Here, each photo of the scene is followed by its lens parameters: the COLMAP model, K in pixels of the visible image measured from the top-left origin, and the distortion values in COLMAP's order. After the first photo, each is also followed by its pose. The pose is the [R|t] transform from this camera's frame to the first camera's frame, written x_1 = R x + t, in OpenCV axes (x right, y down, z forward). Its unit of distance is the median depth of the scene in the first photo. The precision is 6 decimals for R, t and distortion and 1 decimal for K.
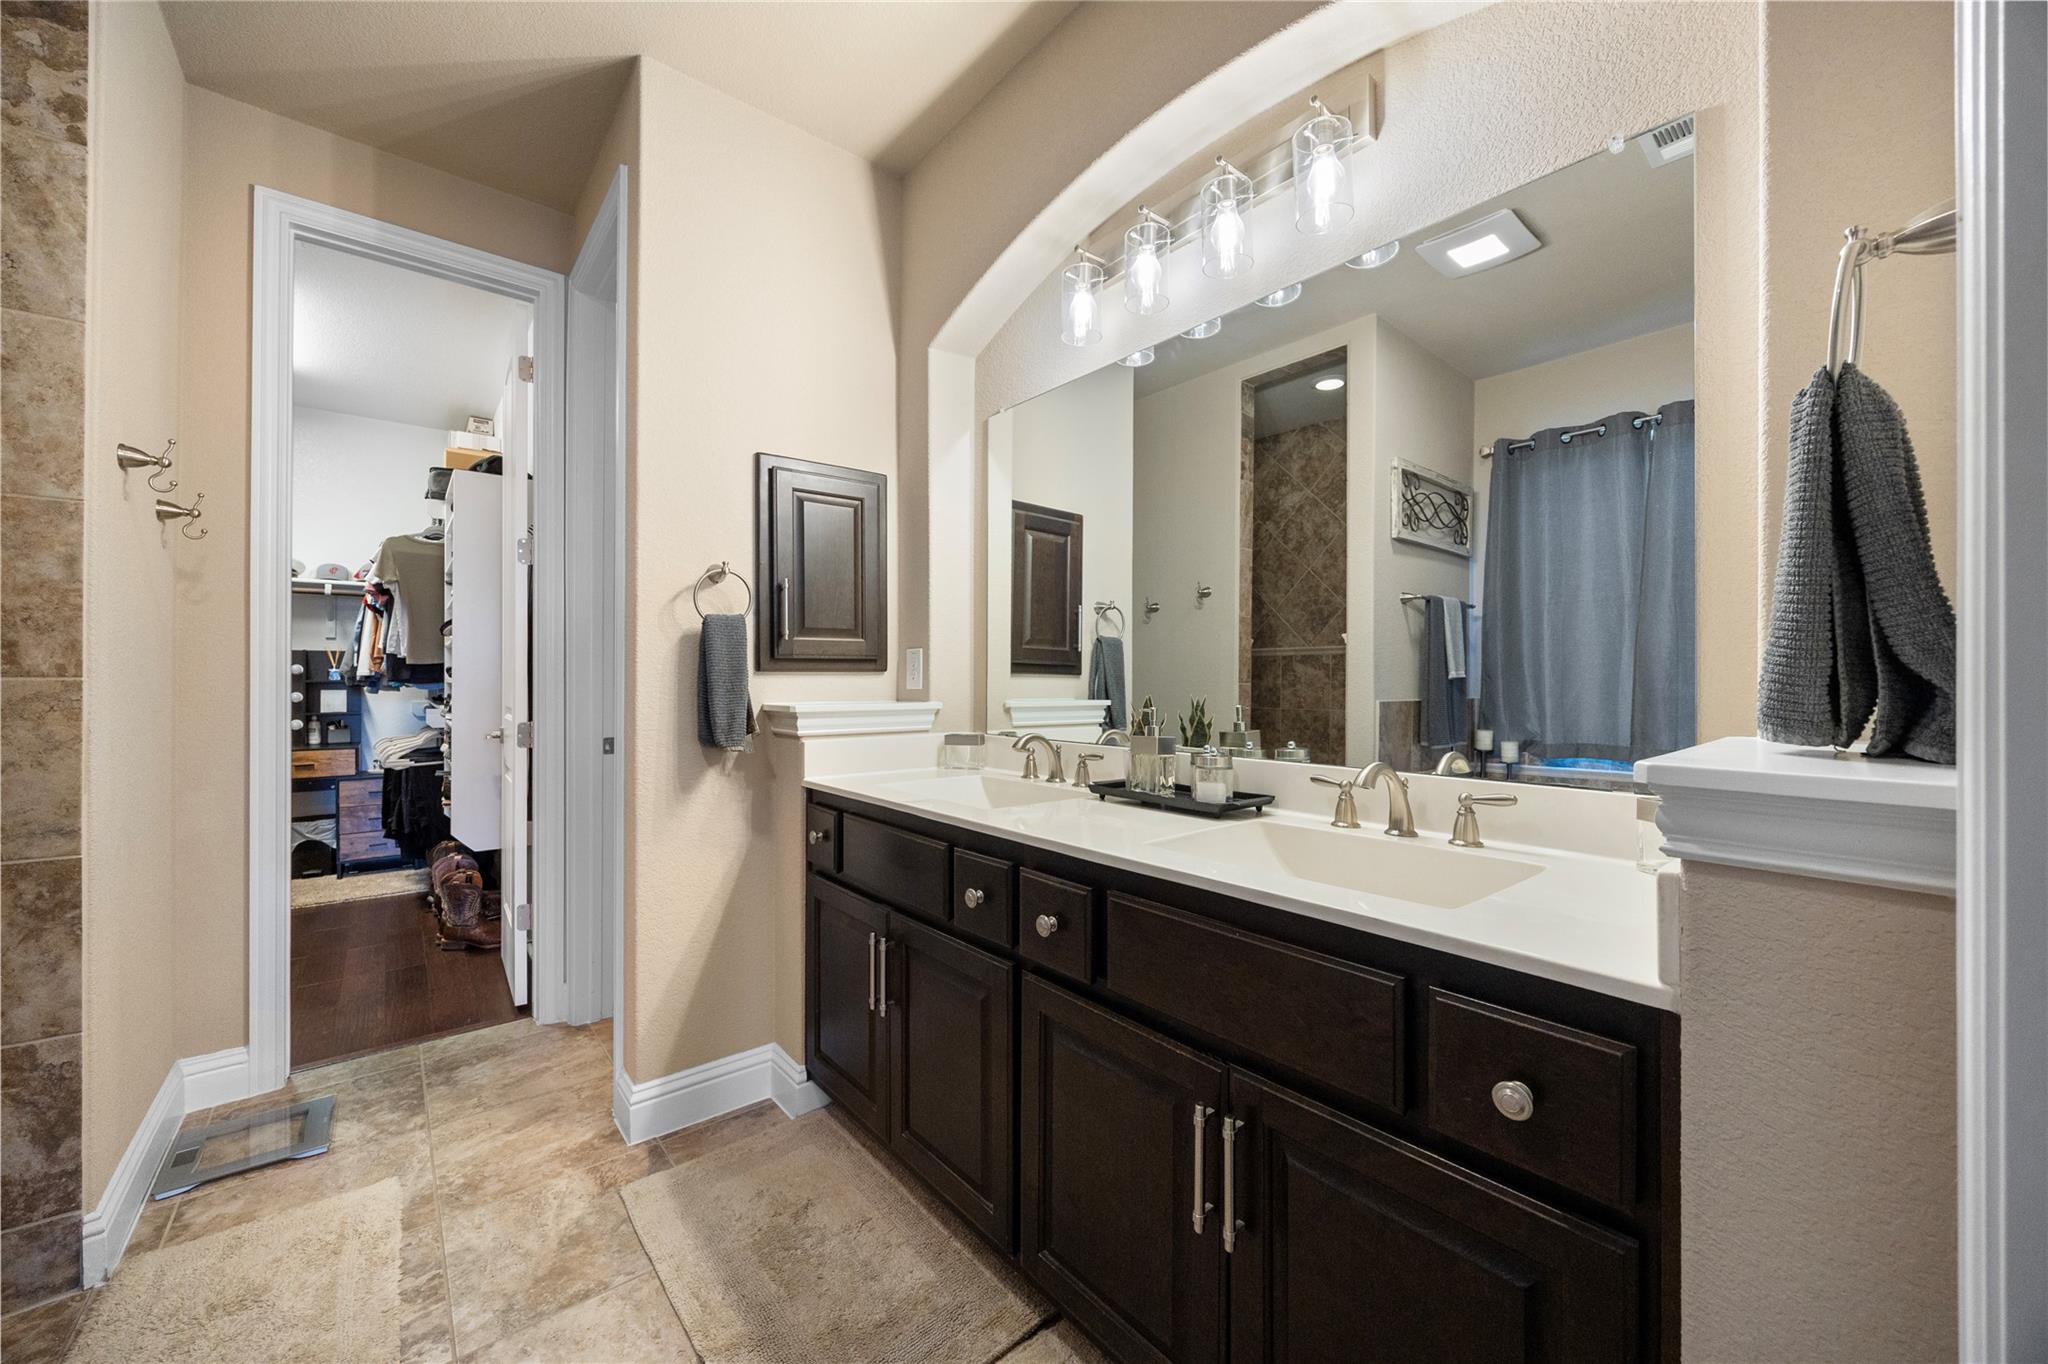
lens RADIAL K [[779.6, 0, 1026.2], [0, 779.6, 677.4], [0, 0, 1]] dist [0.009123, -0.000661]
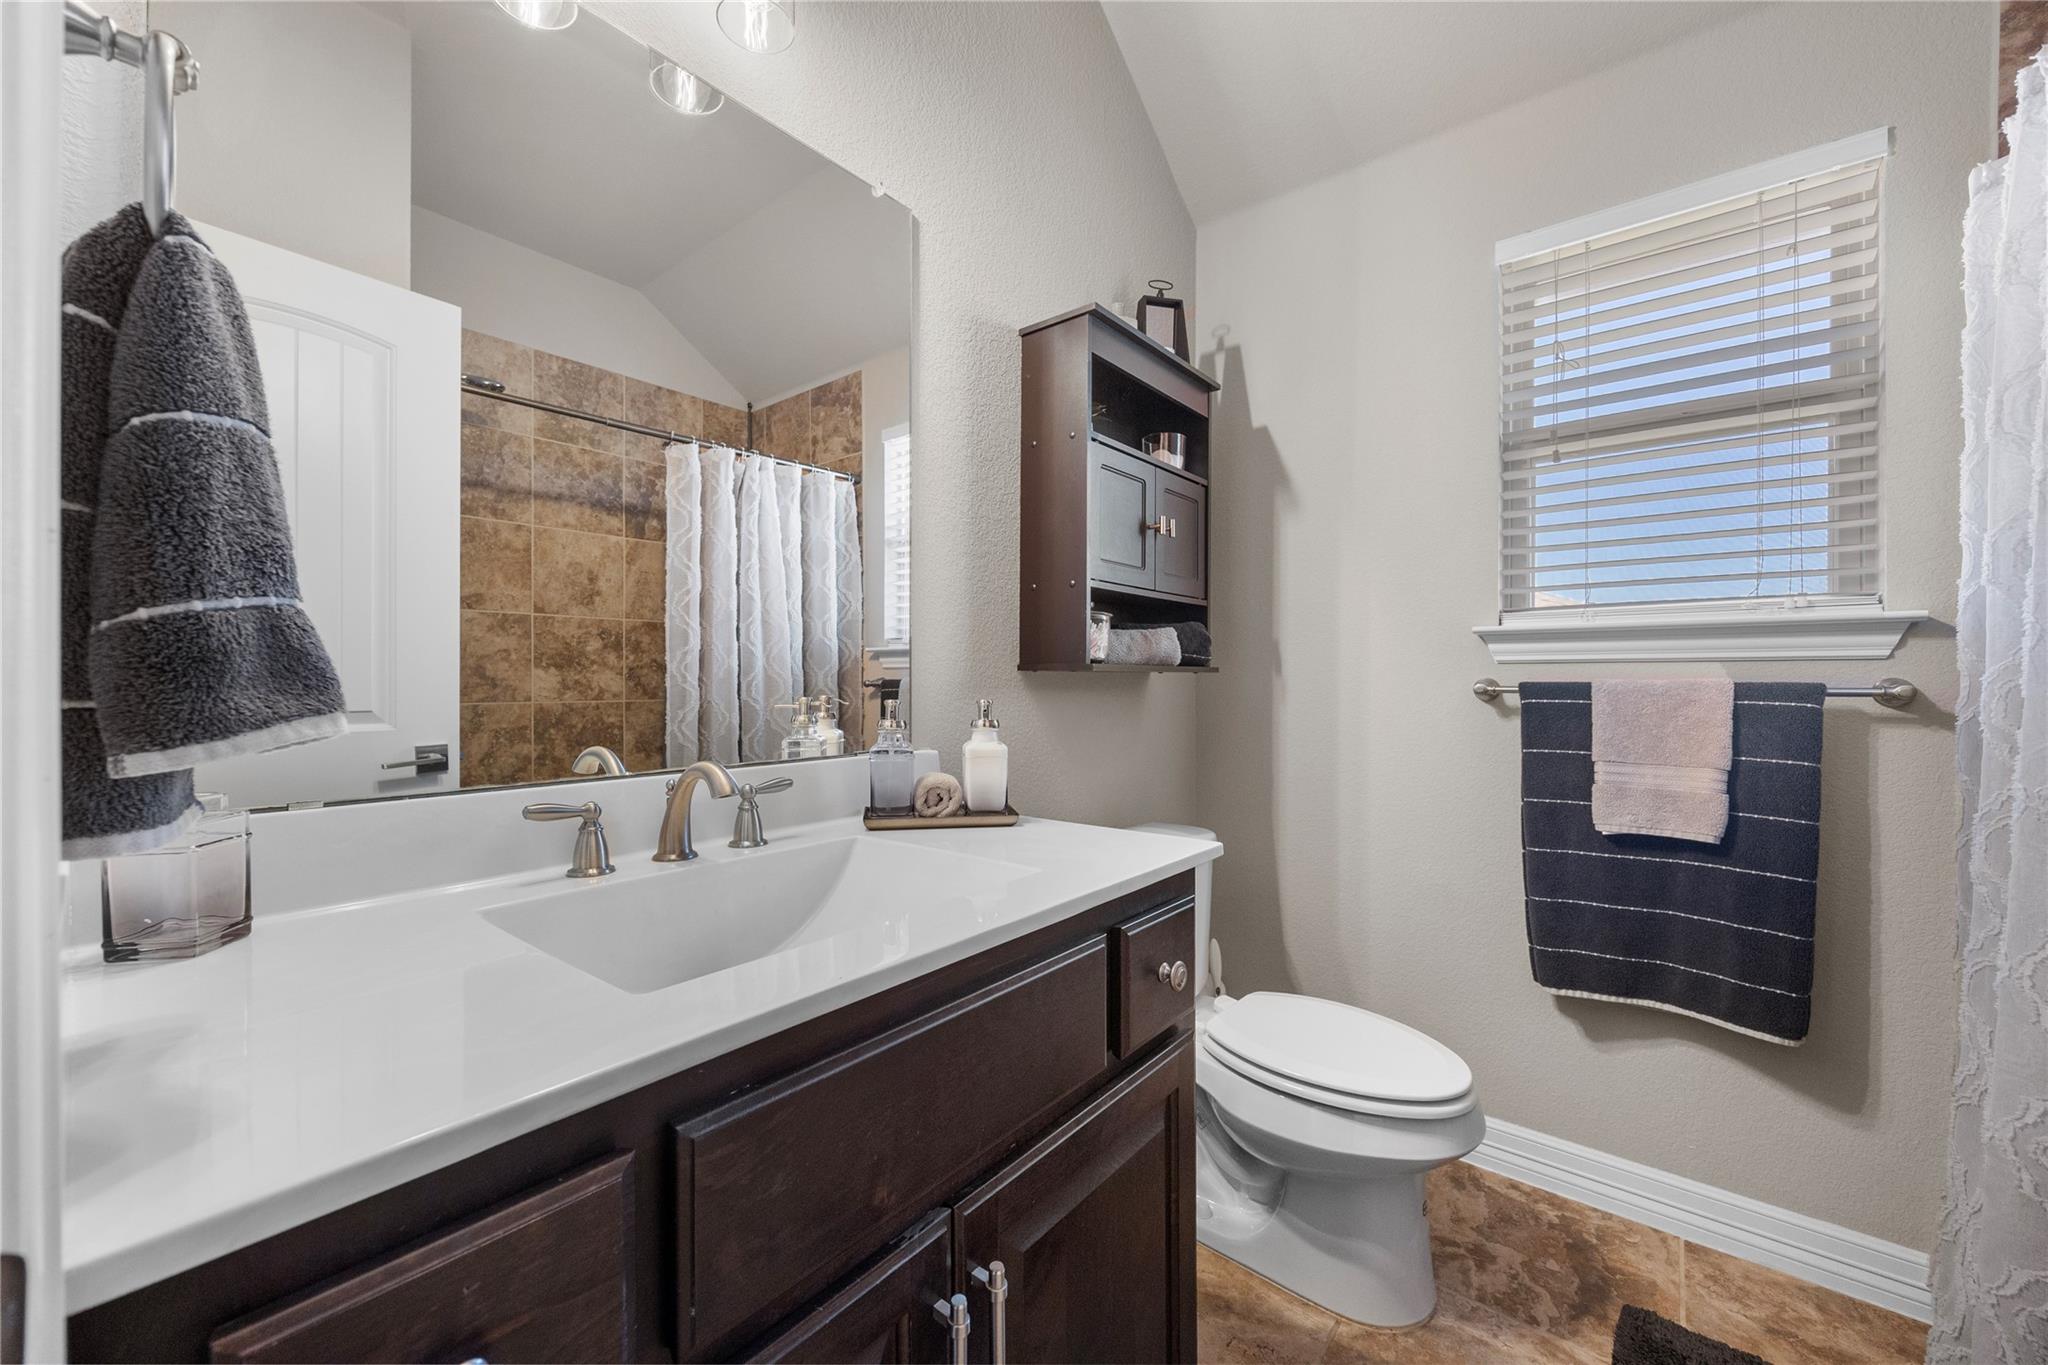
lens RADIAL K [[779.6, 0, 1030.3], [0, 779.6, 677.6], [0, 0, 1]] dist [0.009123, -0.000661]
pose [[-0.196318, -0.007659, 0.980510, -0.338842], [0.001390, 0.999966, 0.008089, 0.023942], [-0.980539, 0.002951, -0.196301, 0.865927]]
